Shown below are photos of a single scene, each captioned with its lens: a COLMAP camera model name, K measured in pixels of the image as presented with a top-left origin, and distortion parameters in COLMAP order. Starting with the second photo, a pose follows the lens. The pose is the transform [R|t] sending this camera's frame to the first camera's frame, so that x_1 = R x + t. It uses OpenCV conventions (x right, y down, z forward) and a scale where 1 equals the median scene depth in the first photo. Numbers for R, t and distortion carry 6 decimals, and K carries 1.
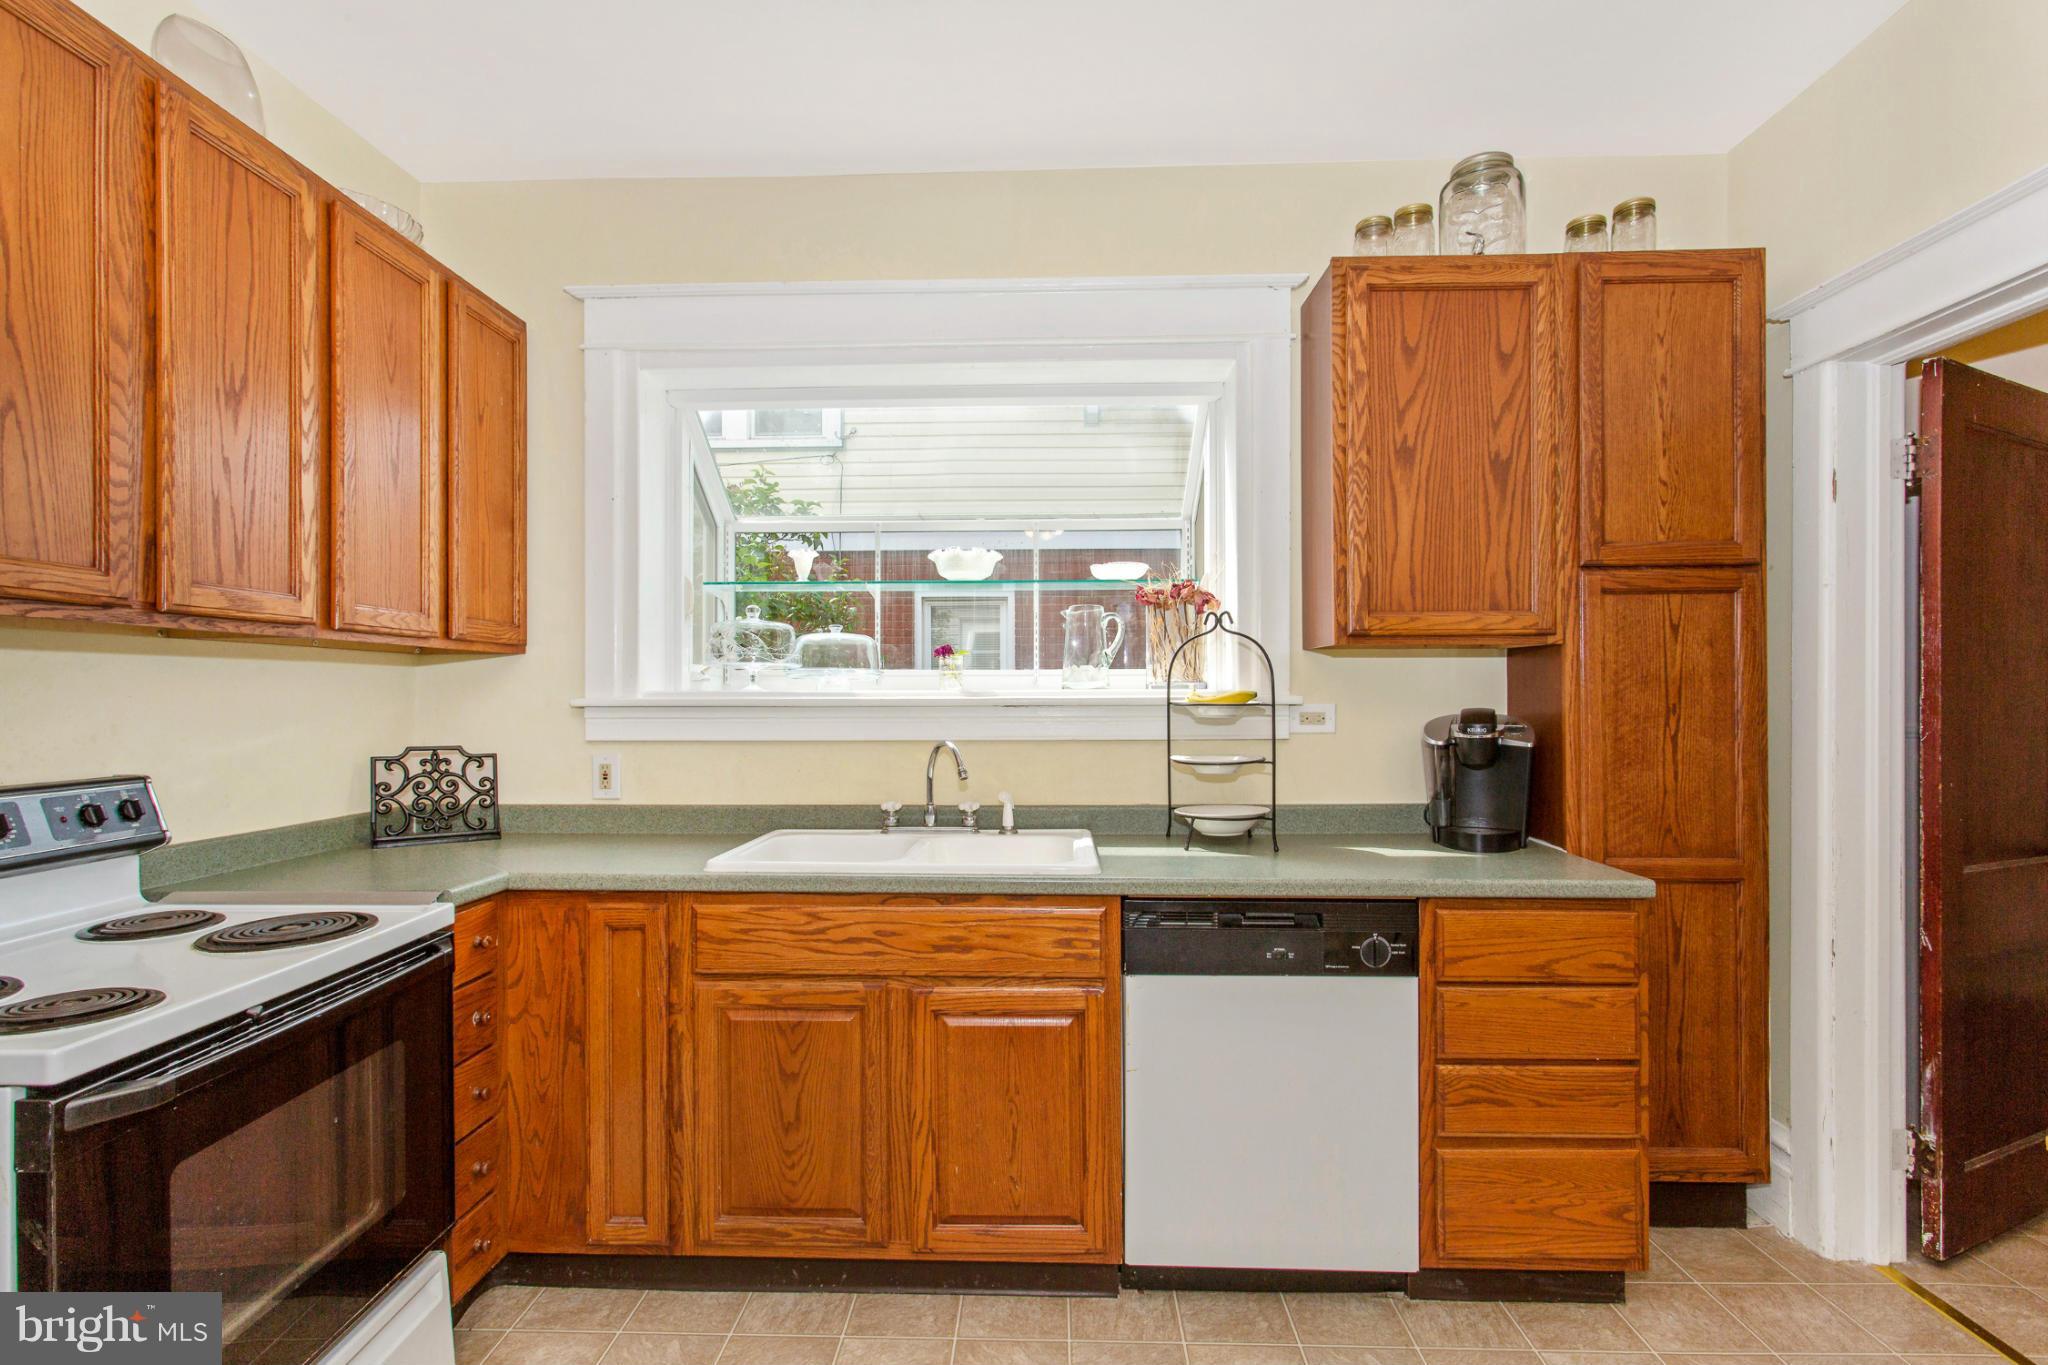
lens RADIAL K [[982.4, 0, 1005.1], [0, 982.4, 677.1], [0, 0, 1]] dist [0.000090, 0.001573]
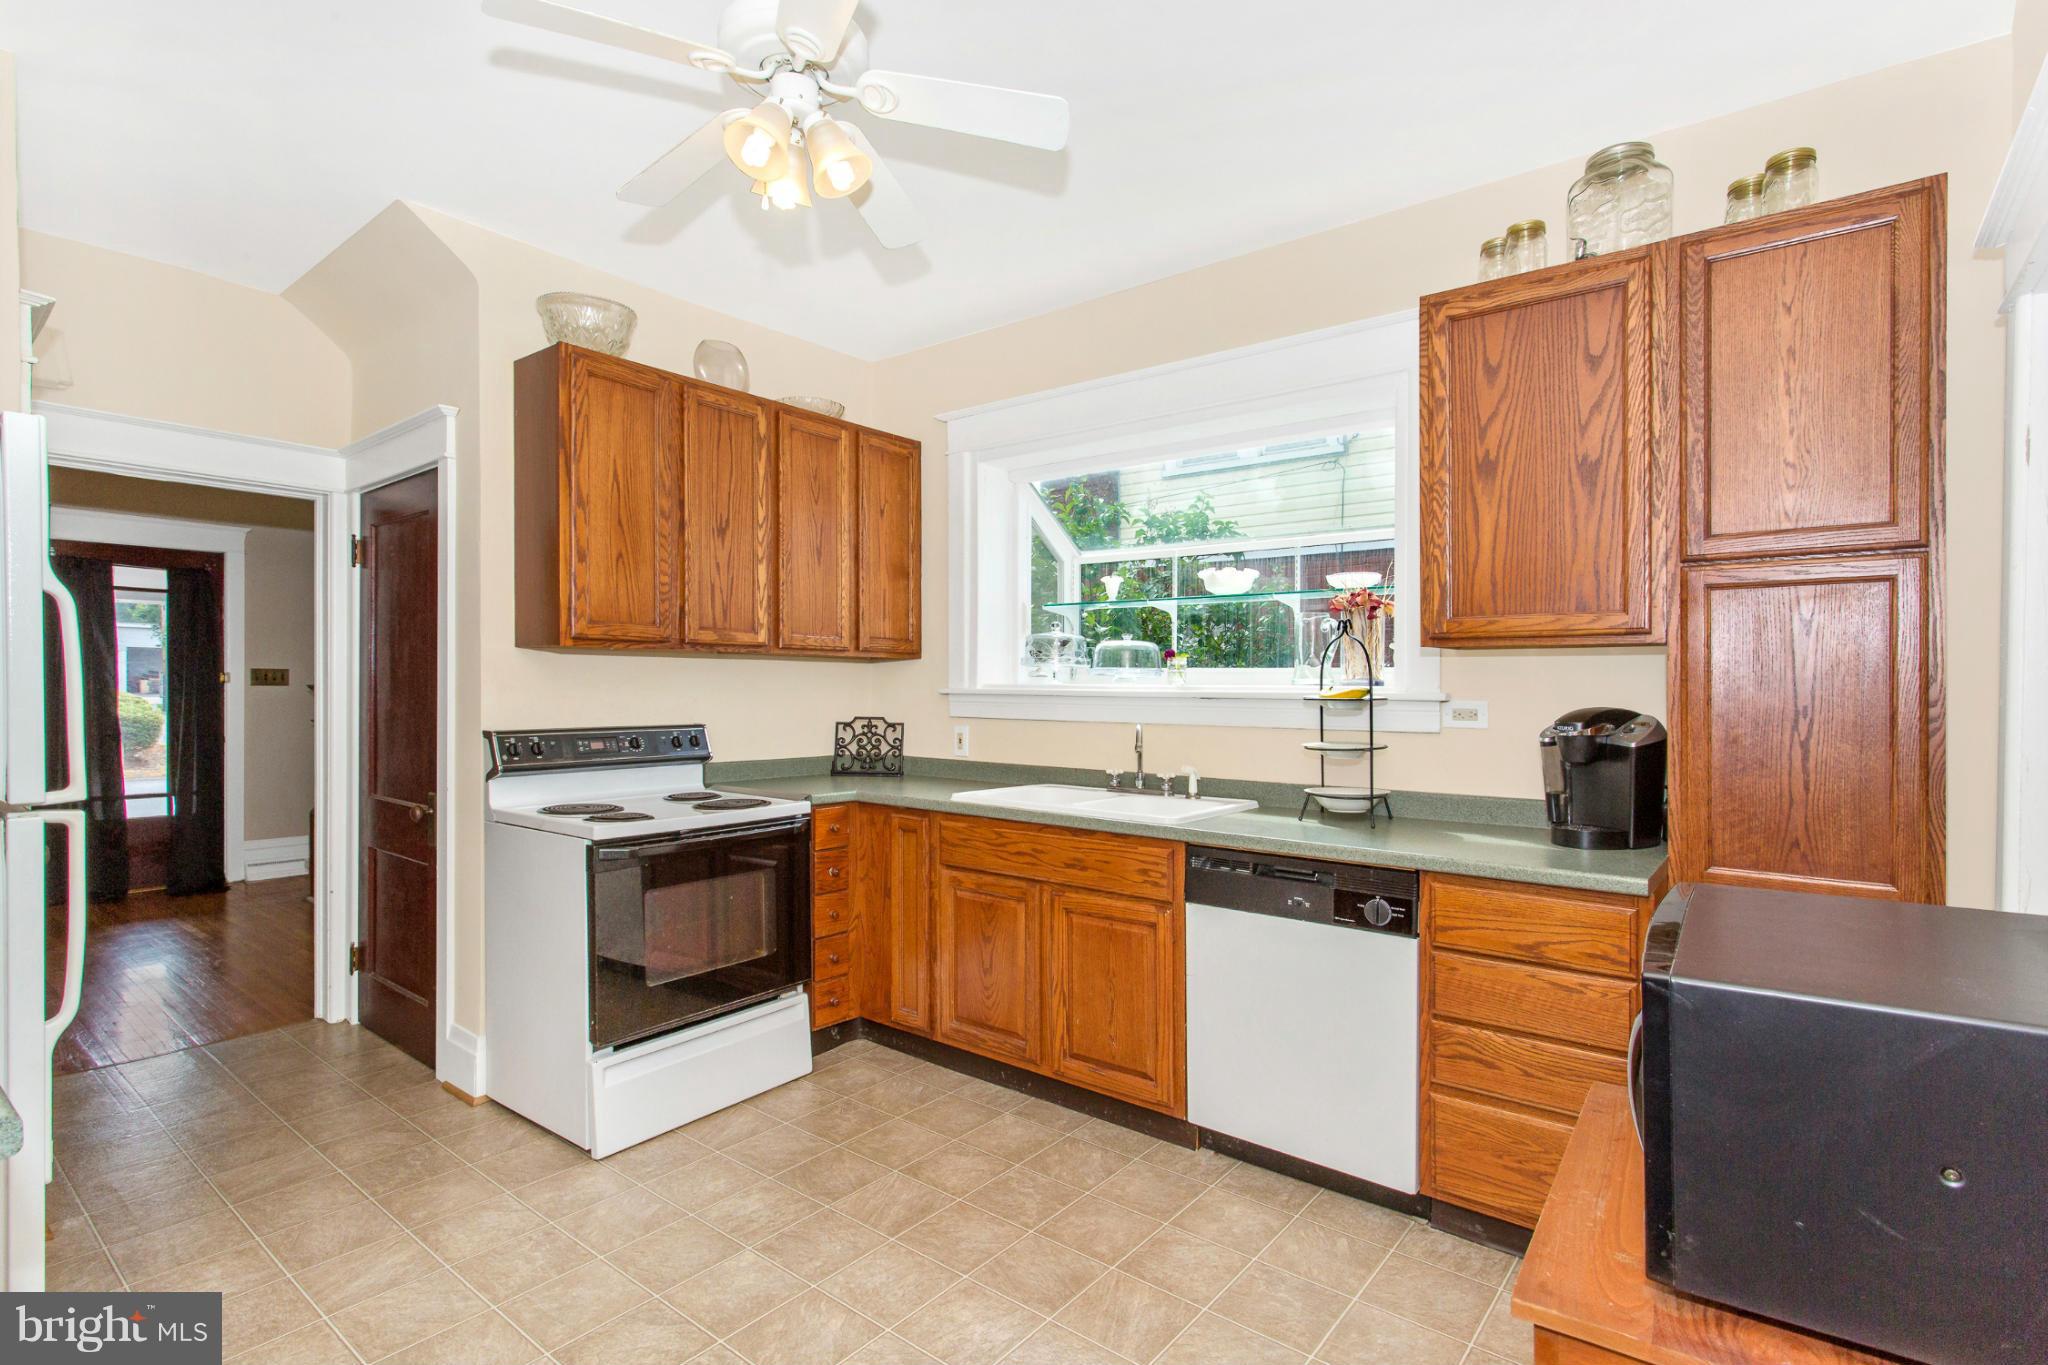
lens RADIAL K [[982.4, 0, 1016.9], [0, 982.4, 684.6], [0, 0, 1]] dist [0.000090, 0.001573]
pose [[0.804138, 0.008292, -0.594385, 0.637403], [-0.000202, 0.999906, 0.013675, -0.005413], [0.594443, -0.010876, 0.804065, -0.168031]]
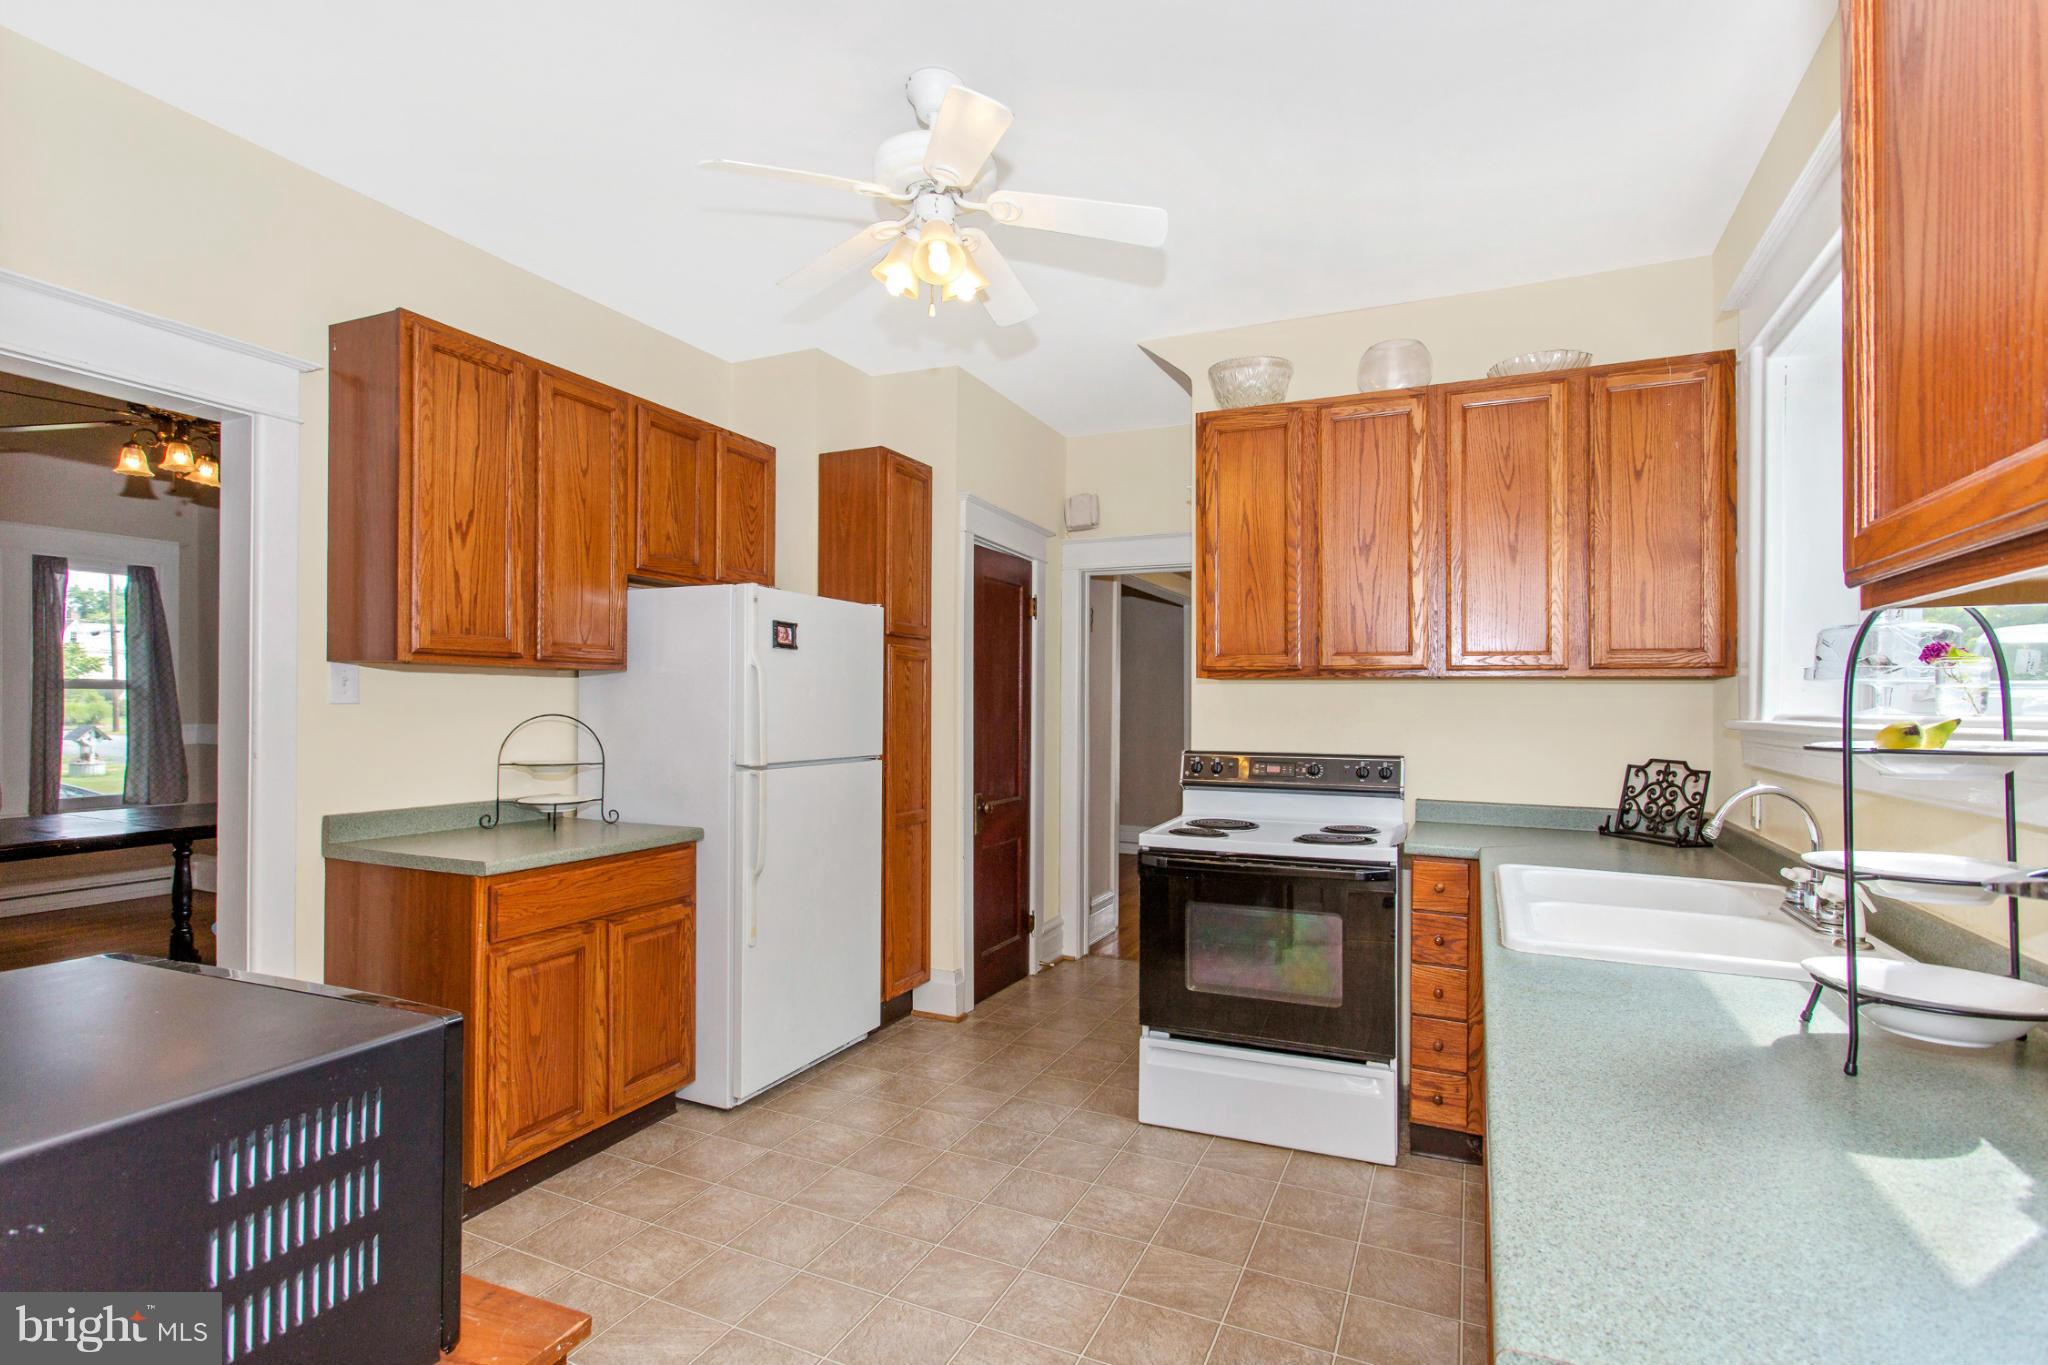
lens RADIAL K [[982.4, 0, 1025.4], [0, 982.4, 701.4], [0, 0, 1]] dist [0.000090, 0.001573]
pose [[-0.378763, -0.008497, -0.925455, 0.857024], [0.006071, 0.999914, -0.011665, 0.012447], [0.925474, -0.010037, -0.378678, 0.828775]]
